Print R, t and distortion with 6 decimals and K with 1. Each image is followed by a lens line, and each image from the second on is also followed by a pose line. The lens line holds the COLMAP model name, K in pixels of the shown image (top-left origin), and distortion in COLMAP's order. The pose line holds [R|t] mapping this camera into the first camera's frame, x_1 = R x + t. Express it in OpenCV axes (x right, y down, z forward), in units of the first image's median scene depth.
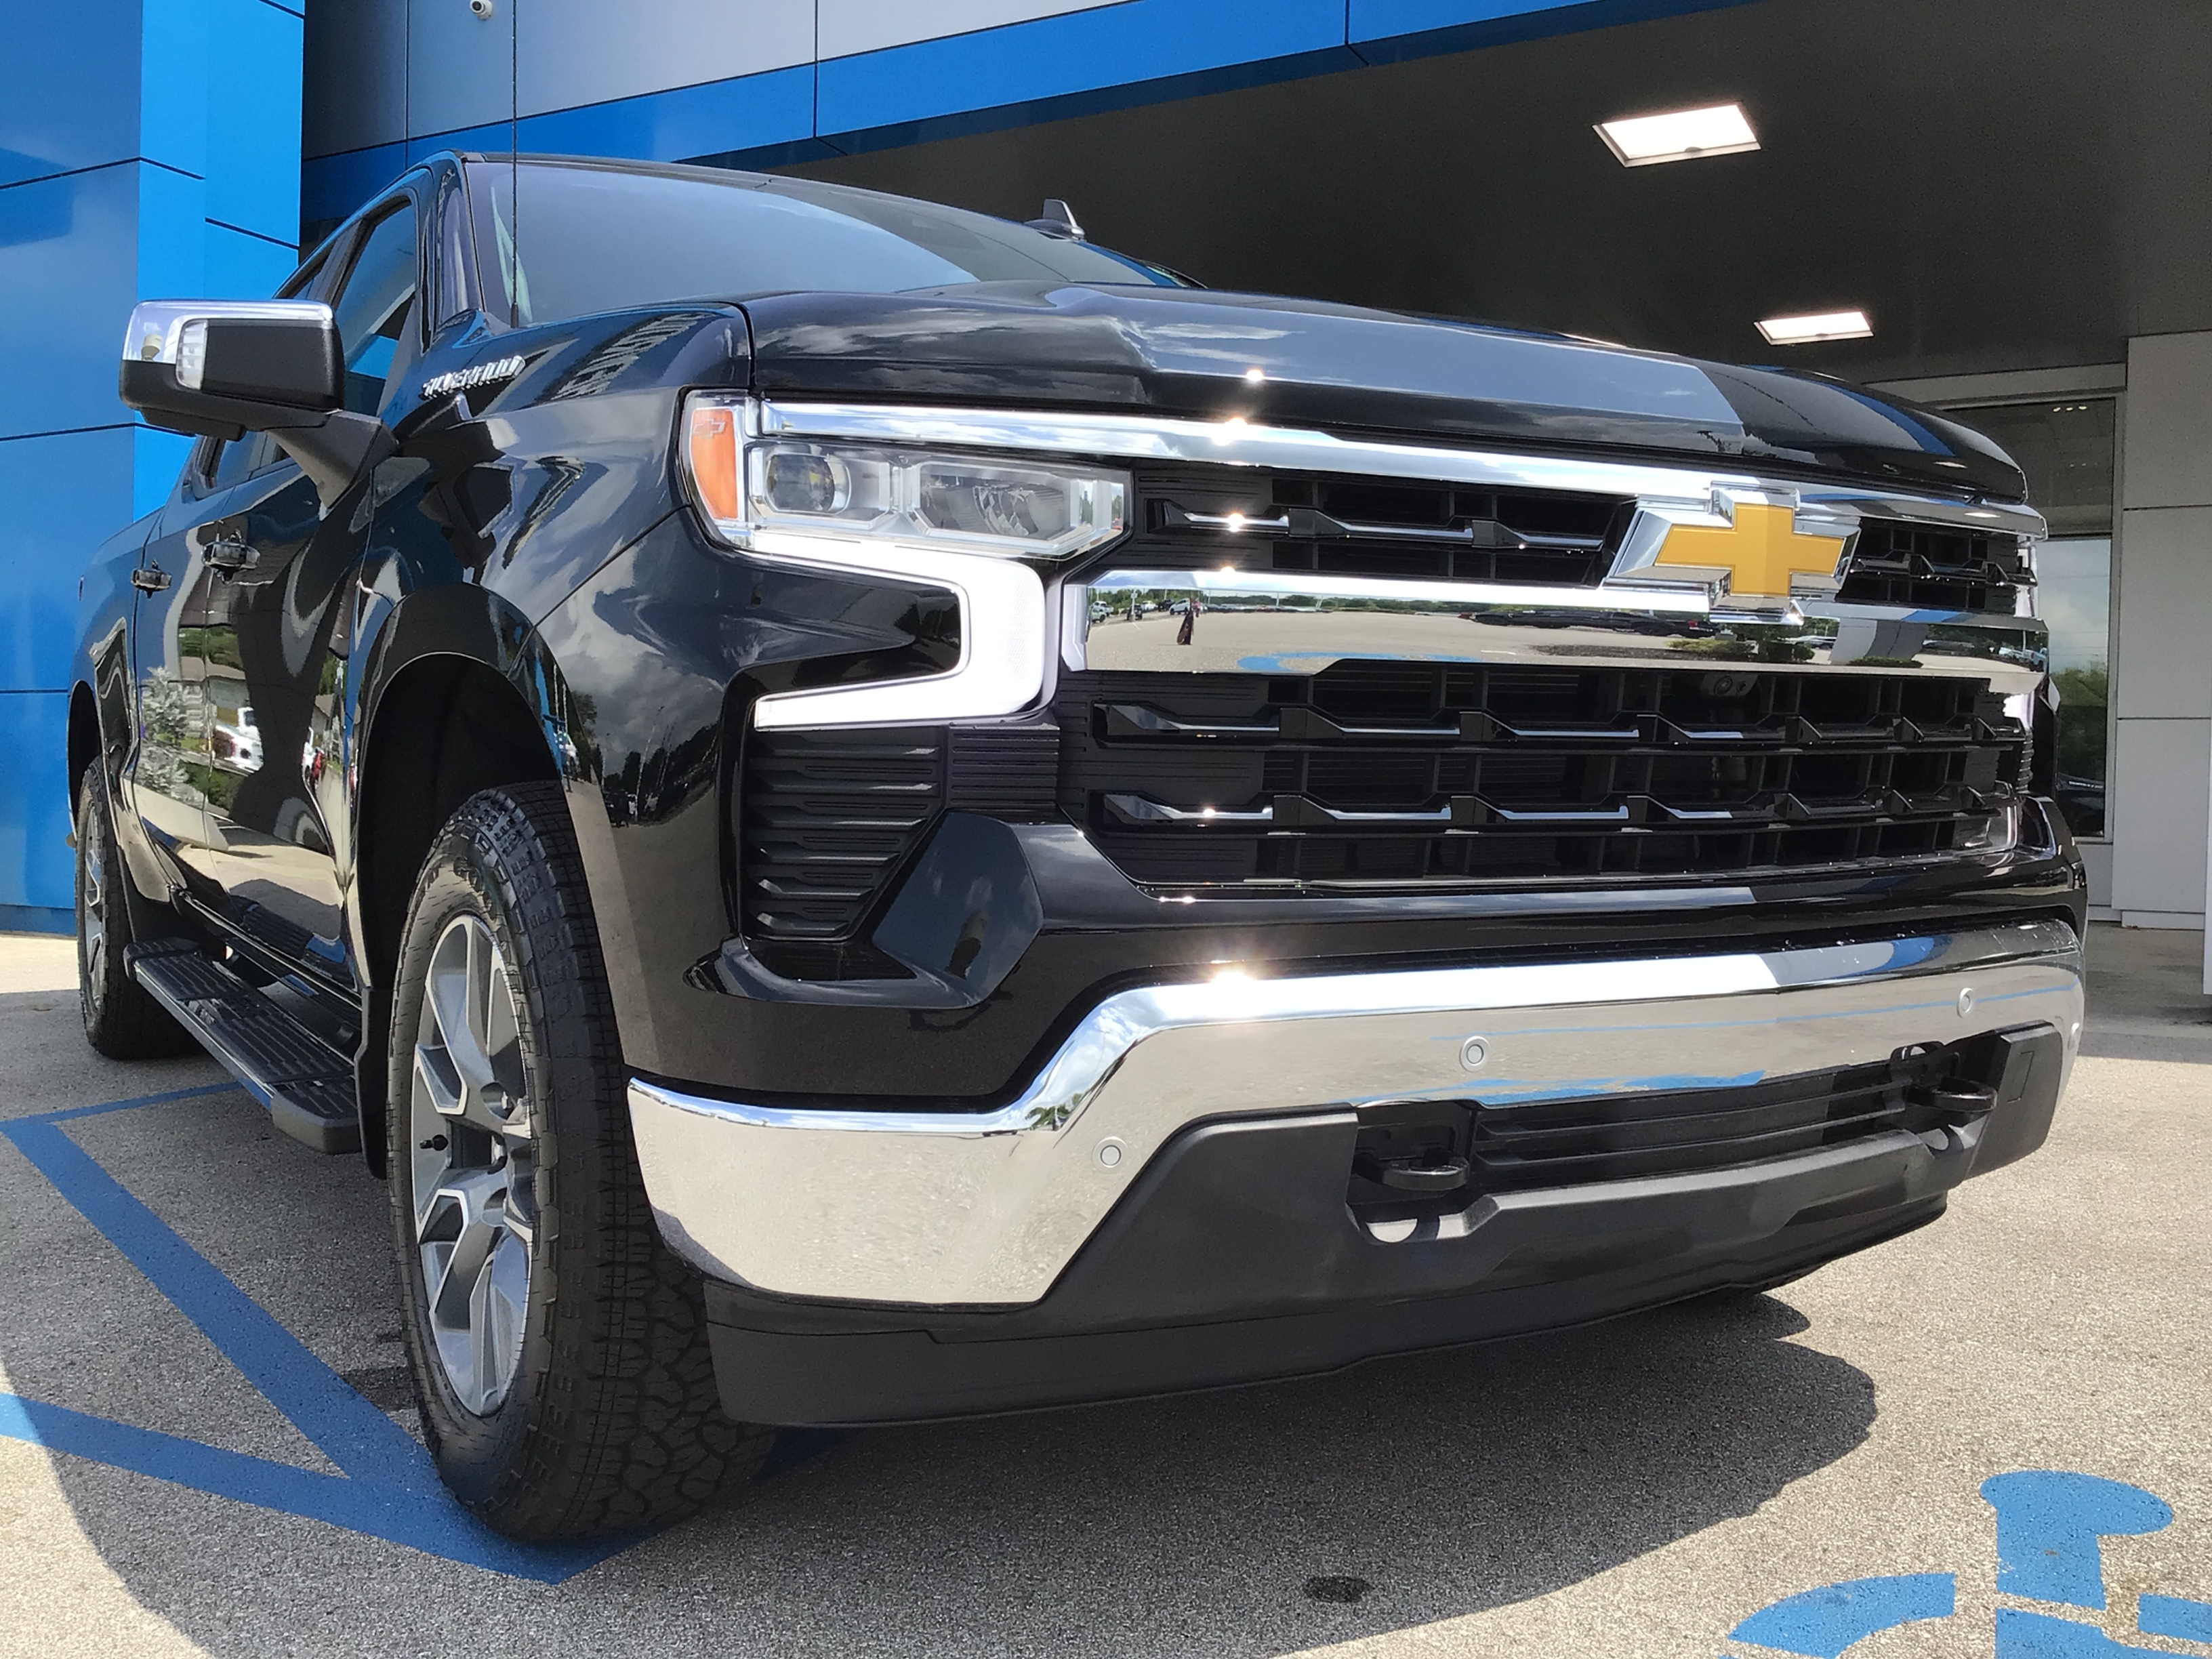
lens RADIAL K [[2012.1, 0, 1108.0], [0, 2012.1, 784.0], [0, 0, 1]] dist [0.007295, 0.005013]
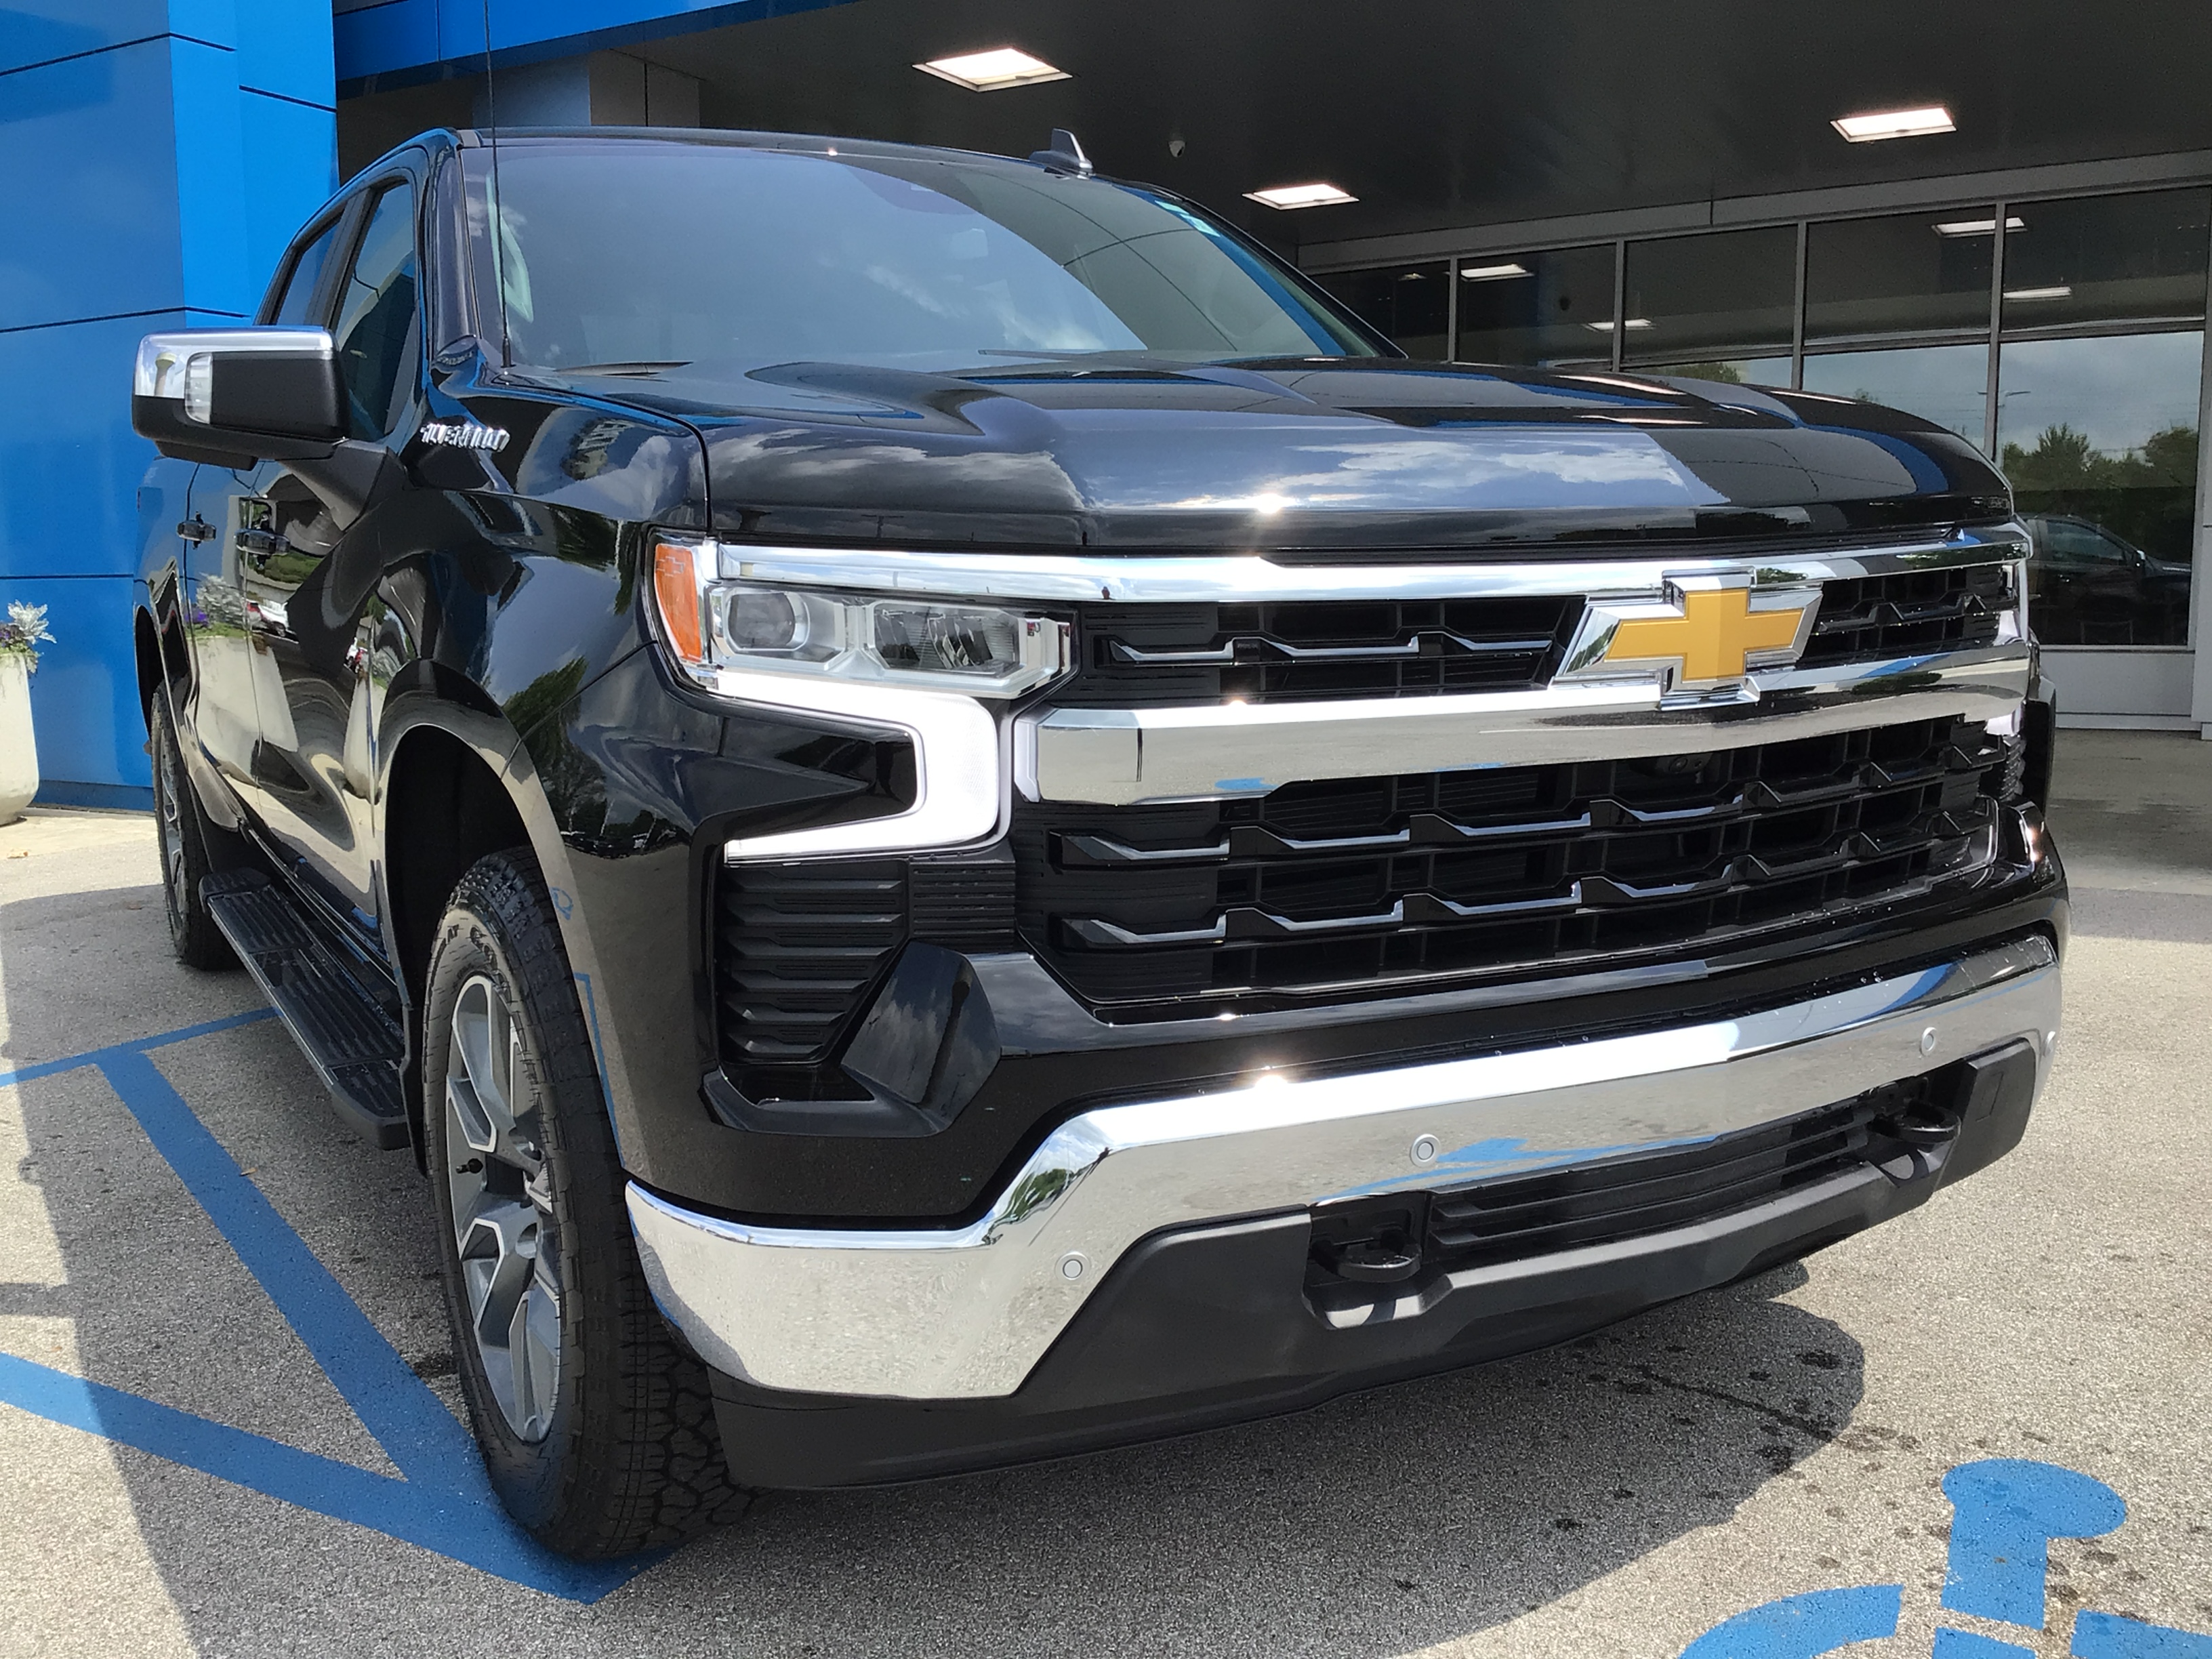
lens RADIAL K [[2006.6, 0, 1107.8], [0, 2006.6, 780.7], [0, 0, 1]] dist [0.014444, 0.005192]
pose [[0.998856, -0.020252, -0.043316, 0.058757], [0.024741, 0.994084, 0.105760, -0.148013], [0.040918, -0.106711, 0.993448, -0.018650]]
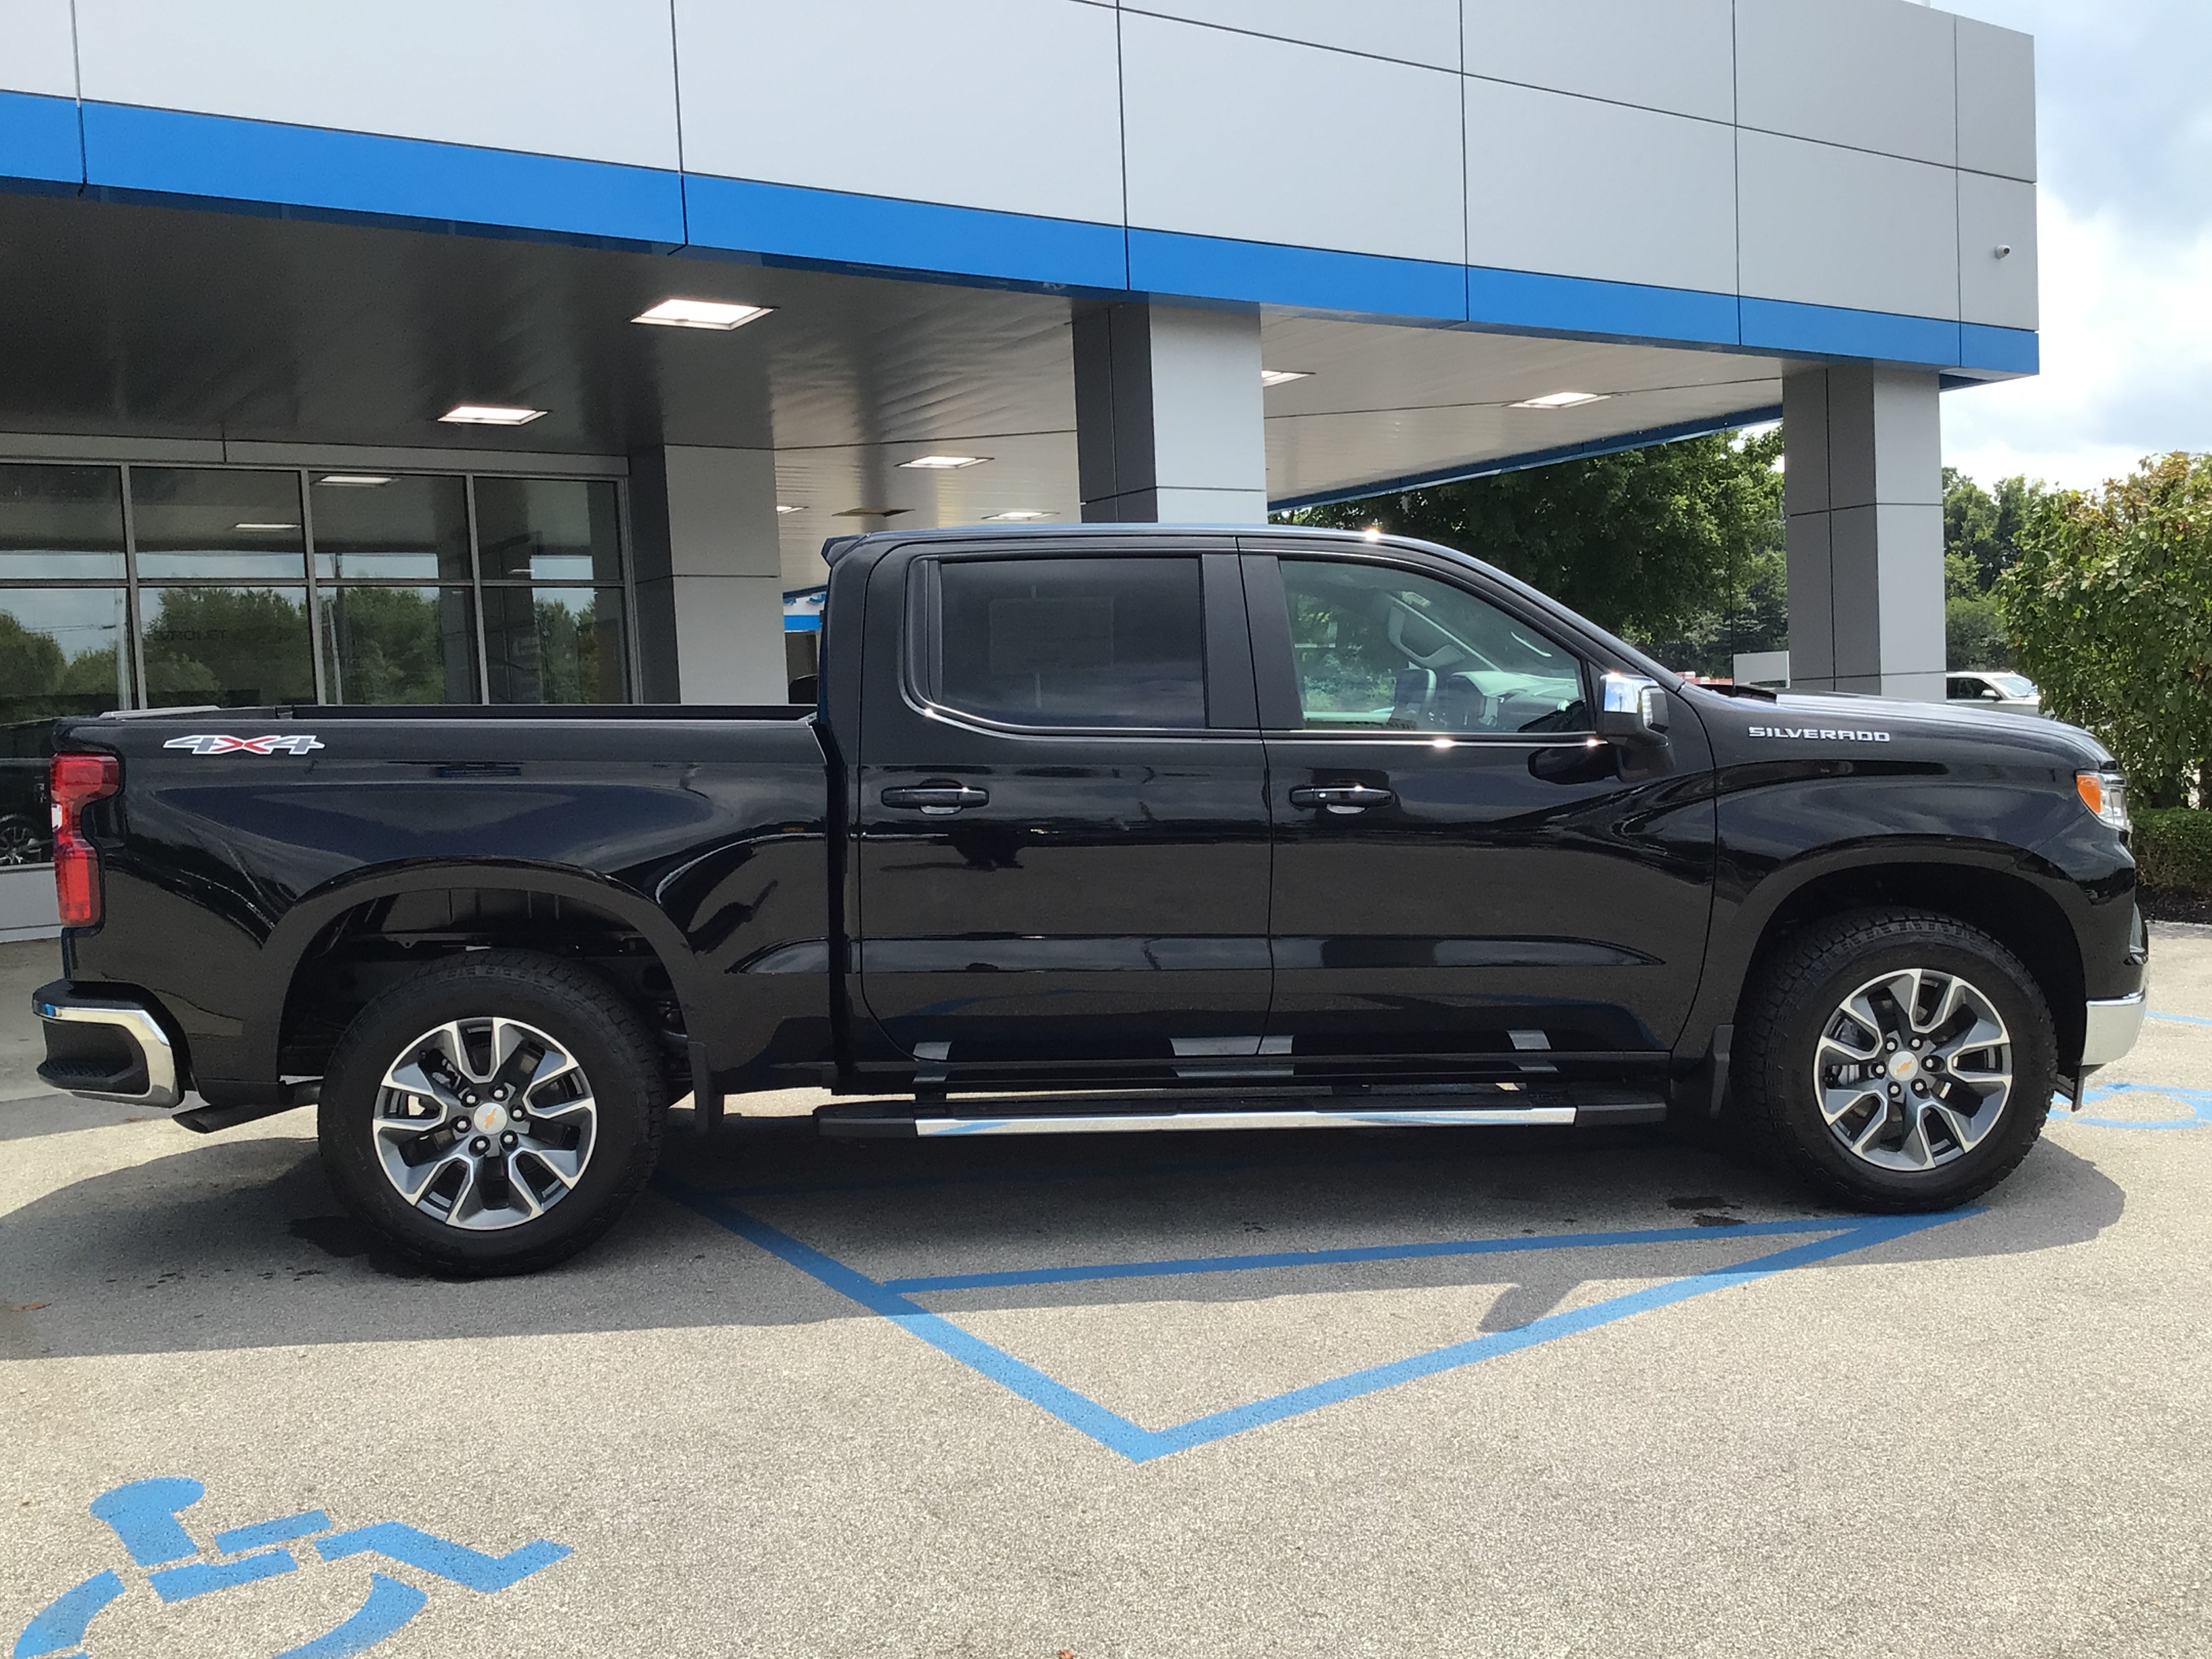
lens RADIAL K [[1985.0, 0, 1106.0], [0, 1985.0, 829.5], [0, 0, 1]] dist [0.114029, -0.232067]
pose [[0.460462, -0.087730, 0.883333, -3.042808], [0.041837, 0.996143, 0.077125, -0.346478], [-0.886693, 0.001443, 0.462357, 0.792276]]
